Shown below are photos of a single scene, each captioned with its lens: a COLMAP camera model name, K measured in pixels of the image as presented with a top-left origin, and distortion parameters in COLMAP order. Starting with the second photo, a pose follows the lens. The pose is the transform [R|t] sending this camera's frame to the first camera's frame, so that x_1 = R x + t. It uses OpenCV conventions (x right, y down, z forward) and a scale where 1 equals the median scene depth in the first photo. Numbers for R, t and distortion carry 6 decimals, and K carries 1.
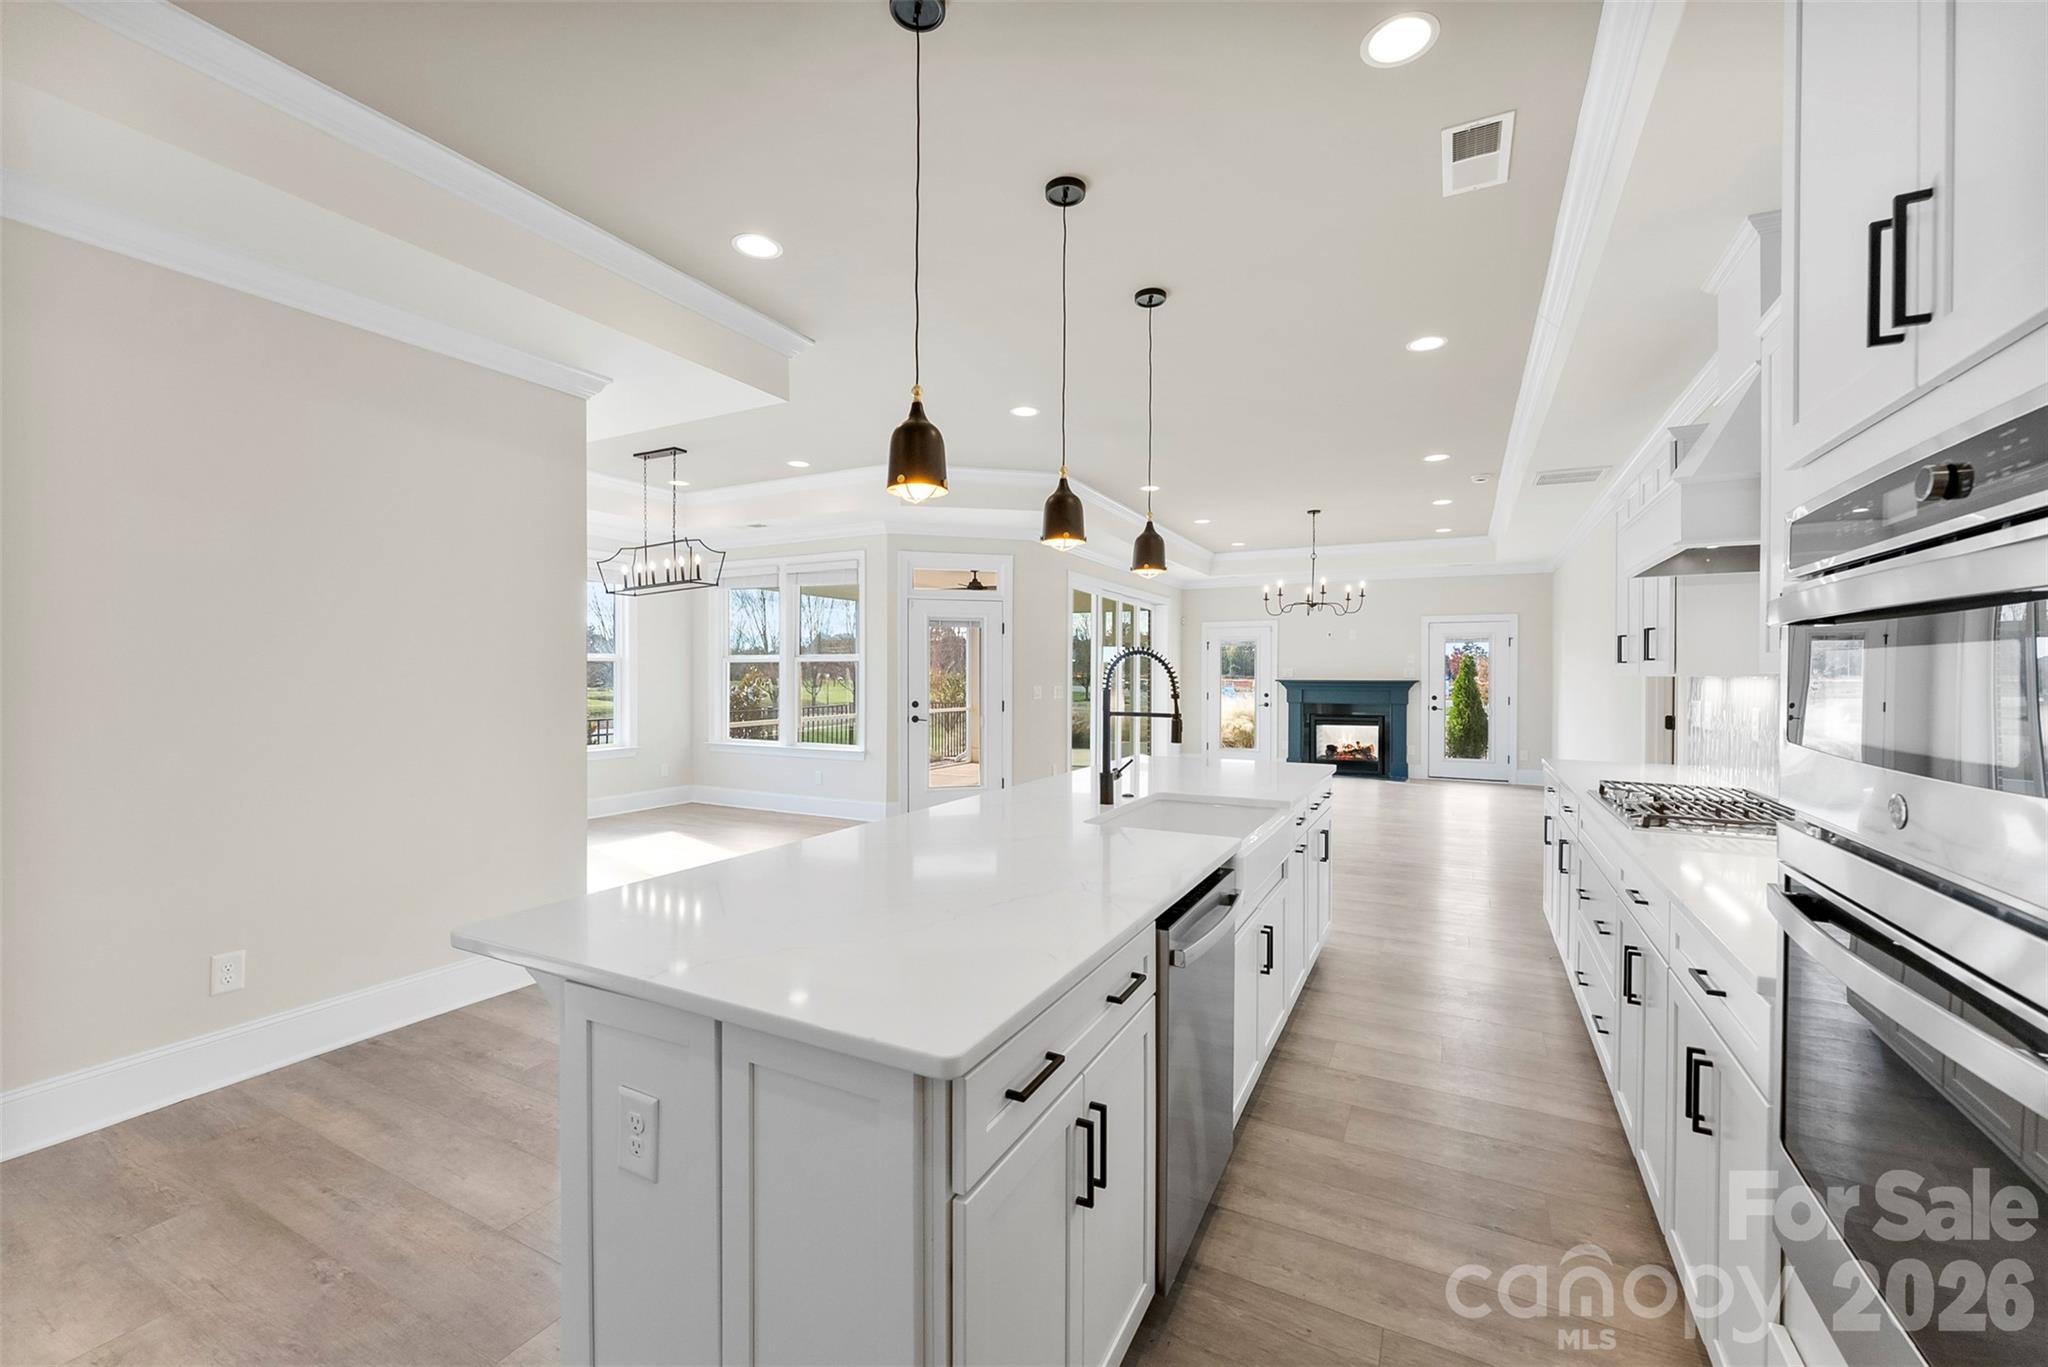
lens RADIAL K [[824.8, 0, 1022.9], [0, 824.8, 675.8], [0, 0, 1]] dist [-0.001226, -0.000232]
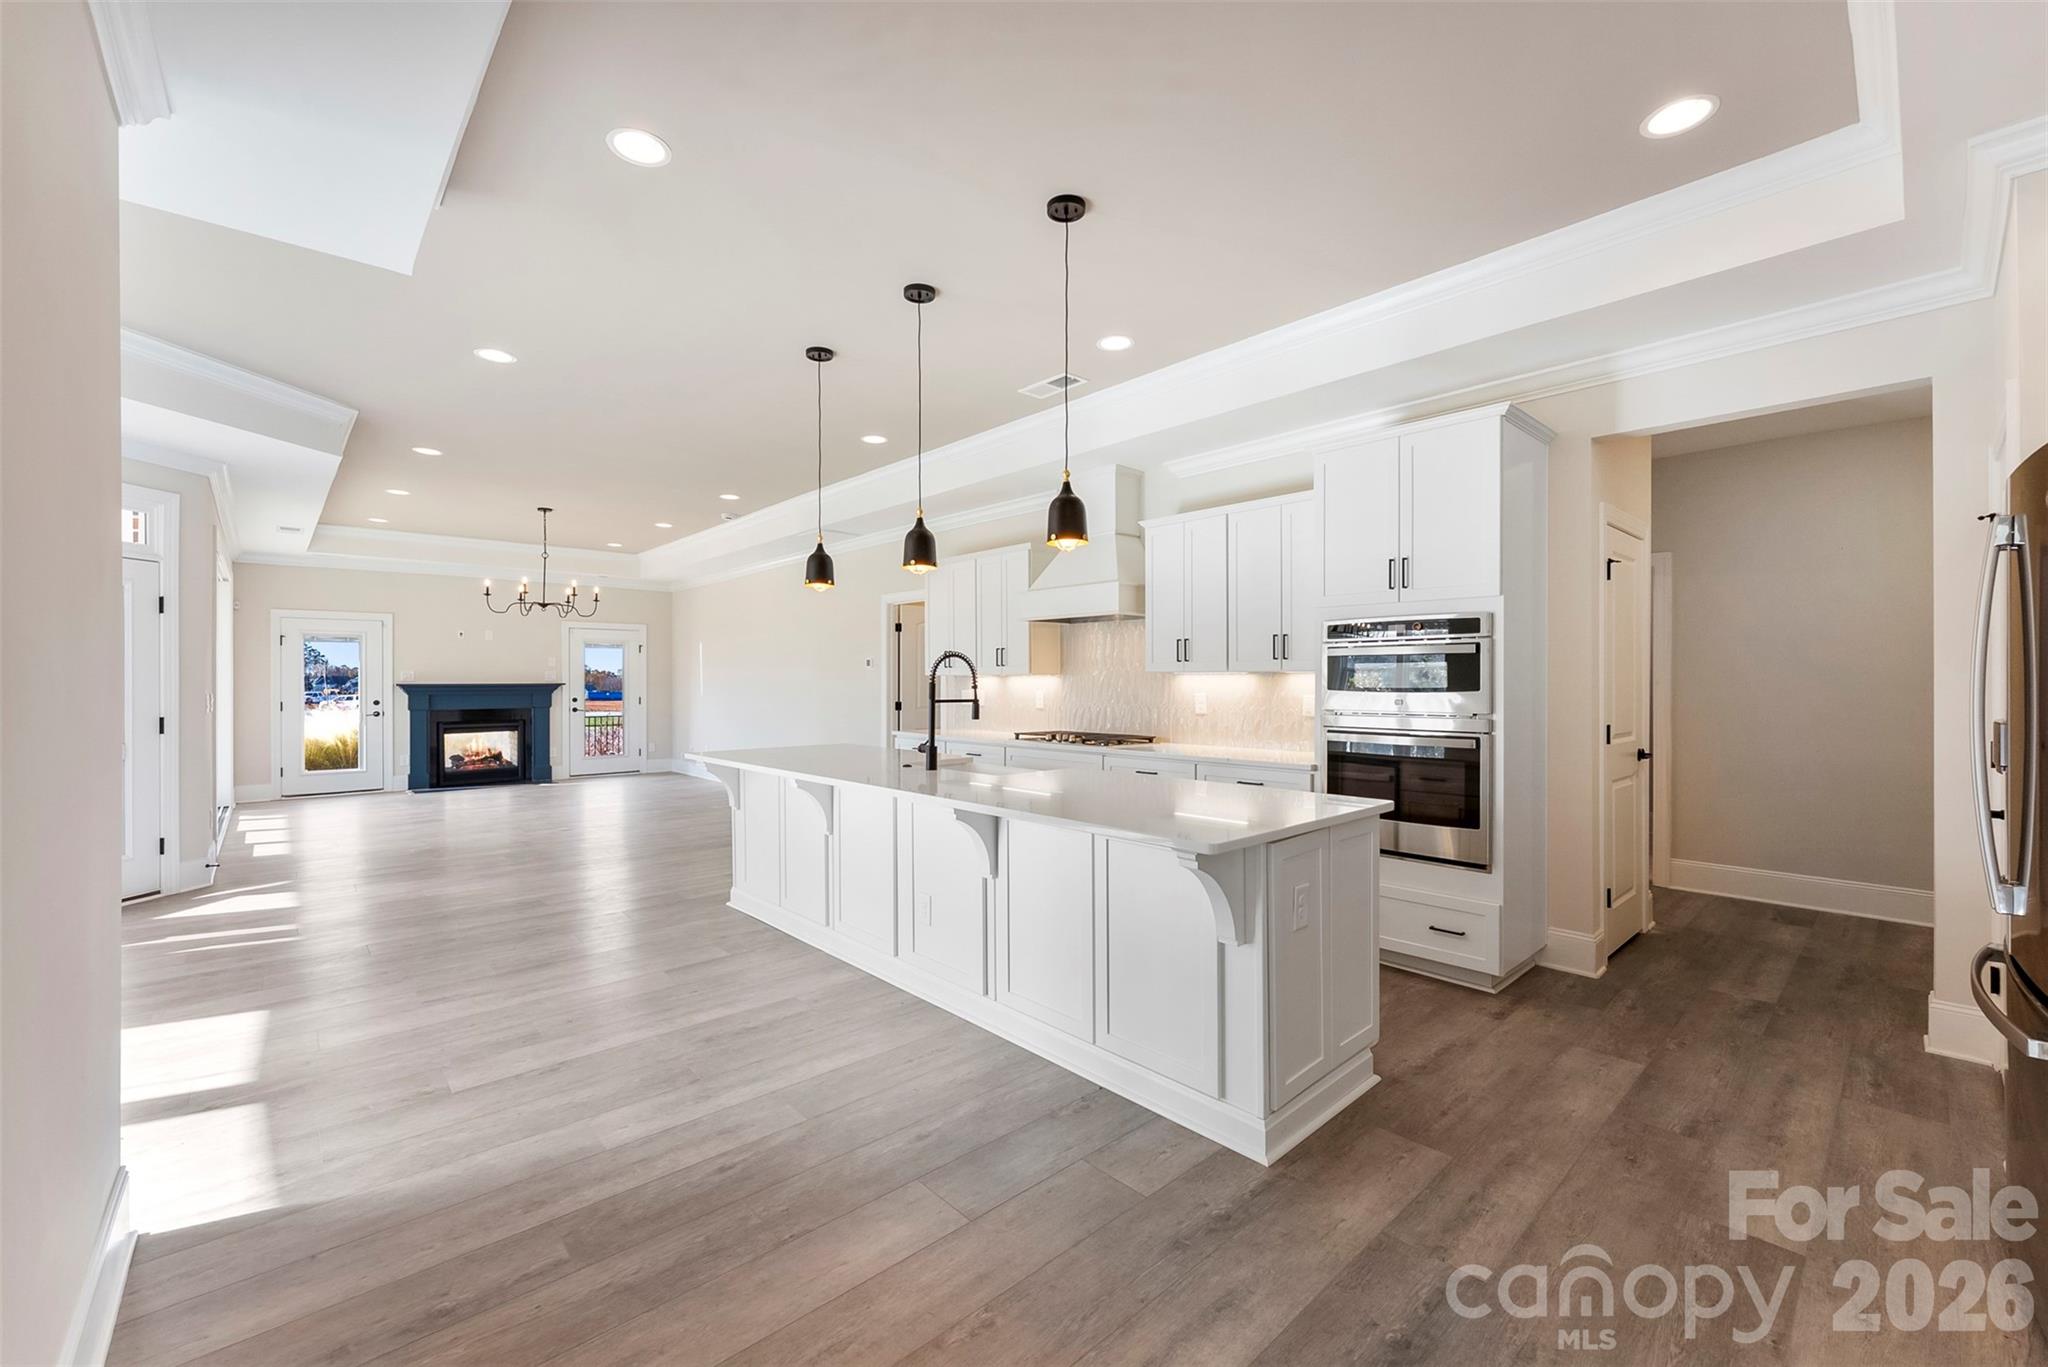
lens RADIAL K [[824.8, 0, 1022.9], [0, 824.8, 675.8], [0, 0, 1]] dist [-0.001226, -0.000232]
pose [[0.345161, 0.000951, 0.938543, -0.280644], [0.005407, 0.999981, -0.003001, 0.002418], [-0.938528, 0.006110, 0.345149, 0.106338]]
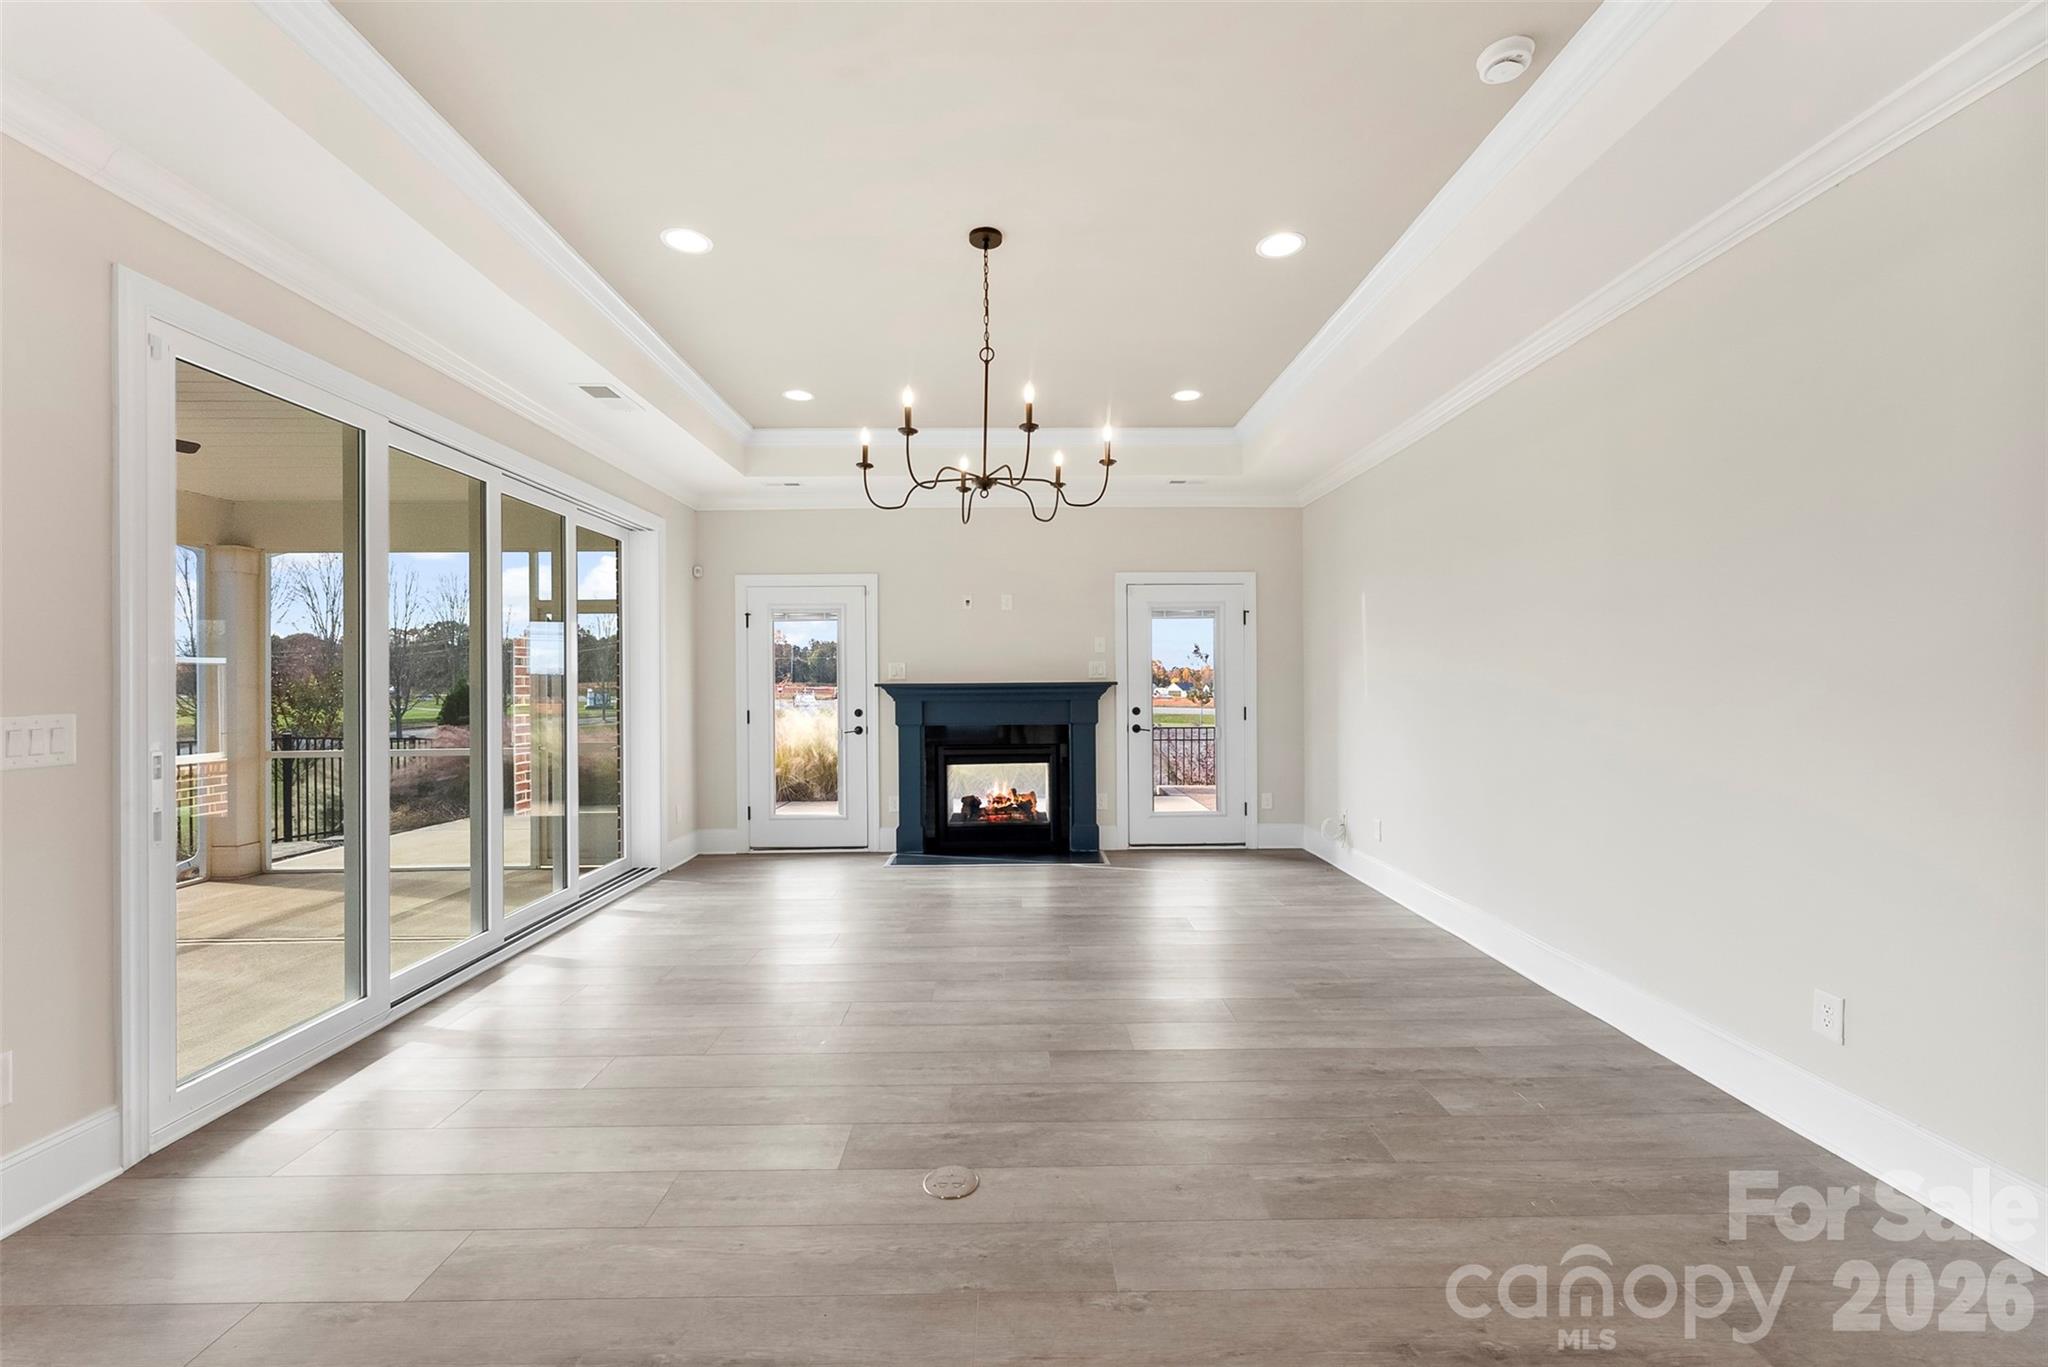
lens RADIAL K [[824.8, 0, 1022.9], [0, 824.8, 675.8], [0, 0, 1]] dist [-0.001226, -0.000232]
pose [[0.880046, -0.006403, 0.474845, 0.144329], [0.010324, 0.999931, -0.005651, 0.003662], [-0.474776, 0.009875, 0.880051, 0.510589]]
